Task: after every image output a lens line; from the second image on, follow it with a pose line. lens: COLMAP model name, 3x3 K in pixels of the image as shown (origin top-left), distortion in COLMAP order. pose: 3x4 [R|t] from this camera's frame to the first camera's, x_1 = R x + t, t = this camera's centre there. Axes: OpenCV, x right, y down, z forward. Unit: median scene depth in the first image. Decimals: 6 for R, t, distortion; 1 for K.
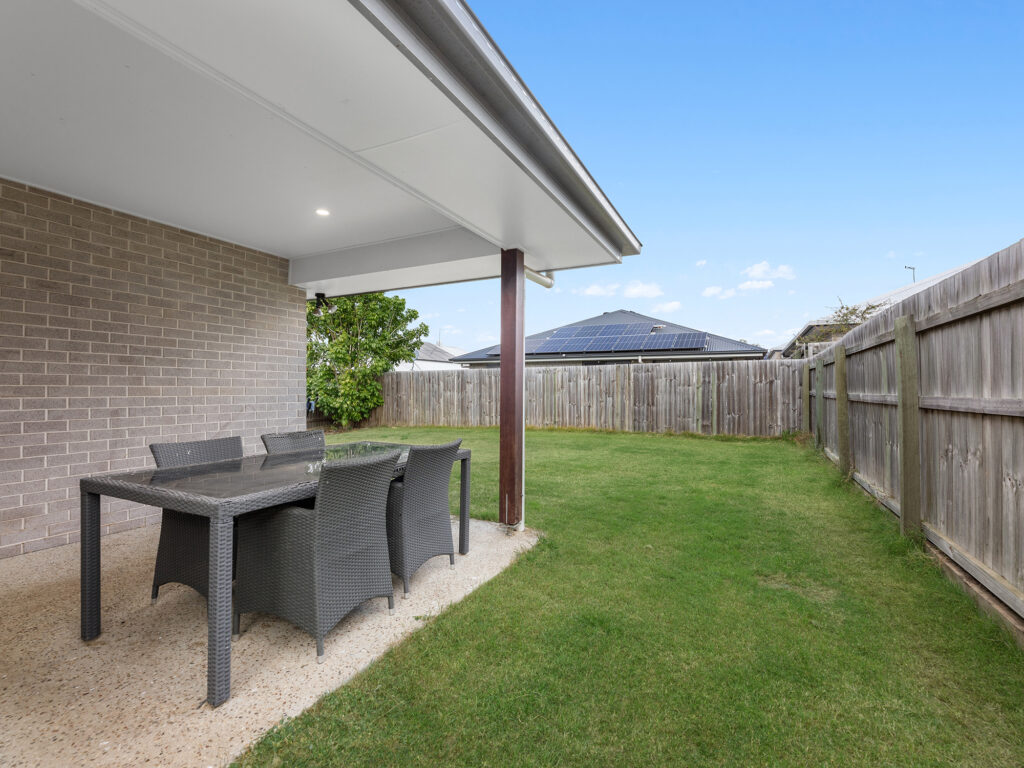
lens RADIAL K [[461.5, 0, 475.8], [0, 461.5, 383.1], [0, 0, 1]] dist [-0.000117, 0.000018]
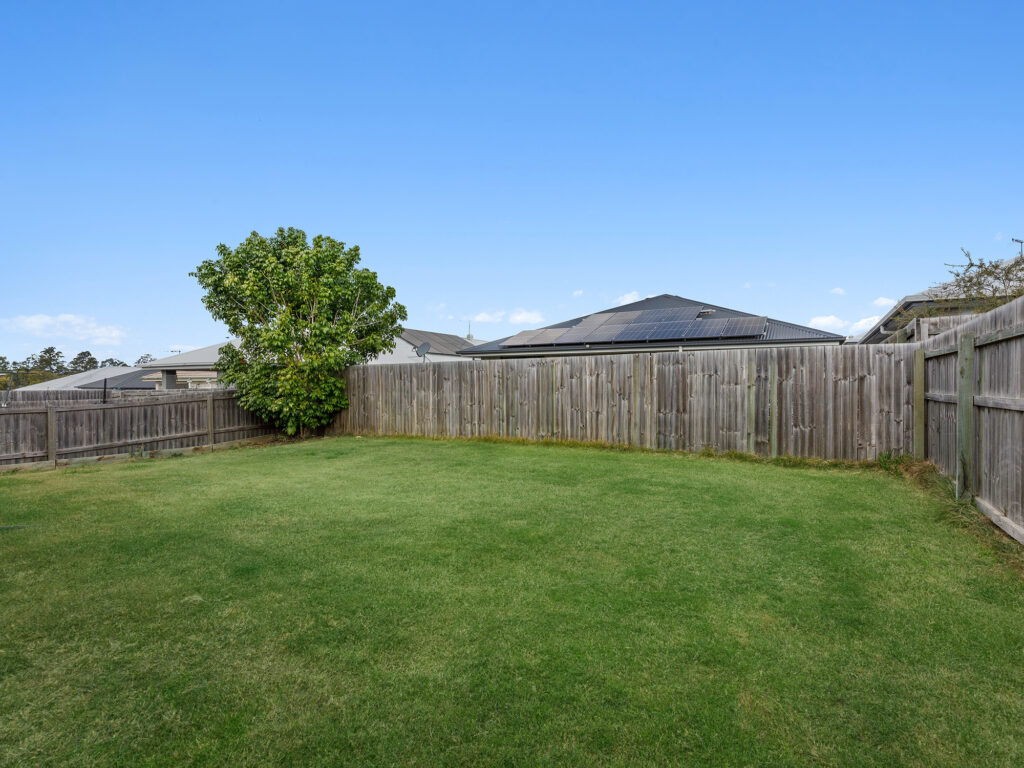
lens RADIAL K [[485.6, 0, 512.0], [0, 485.6, 384.0], [0, 0, 1]] dist [-0.000859, 0.000202]
pose [[0.999791, 0.001946, -0.020361, 0.129869], [-0.001801, 0.999973, 0.007142, 0.001075], [0.020374, -0.007103, 0.999767, 0.247151]]
